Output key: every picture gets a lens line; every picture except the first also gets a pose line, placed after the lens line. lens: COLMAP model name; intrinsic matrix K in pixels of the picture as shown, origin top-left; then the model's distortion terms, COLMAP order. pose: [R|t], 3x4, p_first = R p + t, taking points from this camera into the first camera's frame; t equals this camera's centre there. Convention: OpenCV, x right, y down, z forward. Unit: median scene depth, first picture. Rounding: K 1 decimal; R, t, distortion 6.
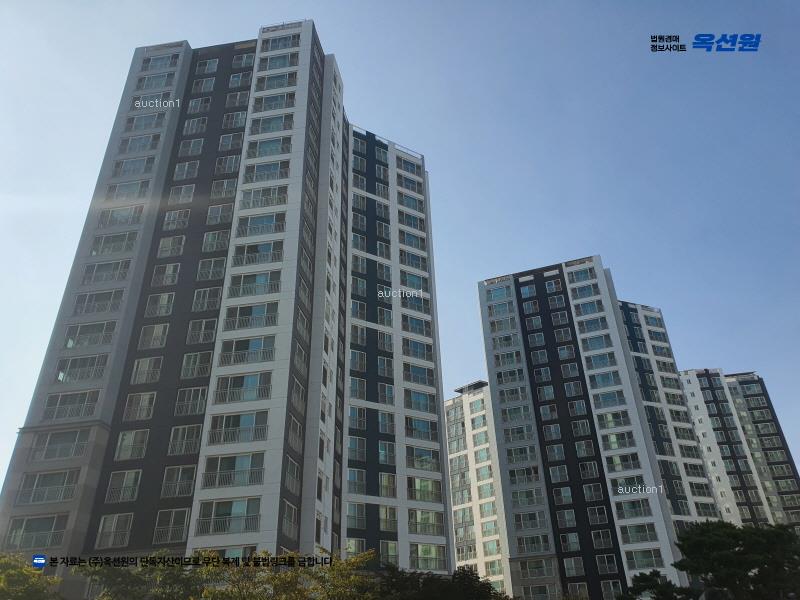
lens RADIAL K [[625.2, 0, 403.5], [0, 625.2, 301.9], [0, 0, 1]] dist [0.030163, 0.005564]
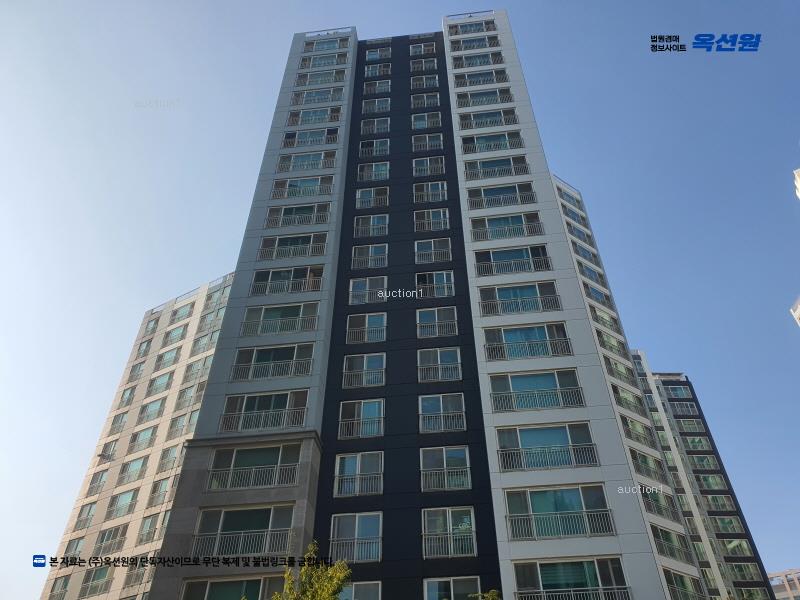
lens RADIAL K [[625.2, 0, 403.5], [0, 625.2, 301.9], [0, 0, 1]] dist [0.030163, 0.005564]
pose [[0.972232, 0.177793, 0.152169, 0.174986], [-0.145309, 0.968338, -0.202994, 0.309996], [-0.183442, 0.175246, 0.967284, 0.489264]]
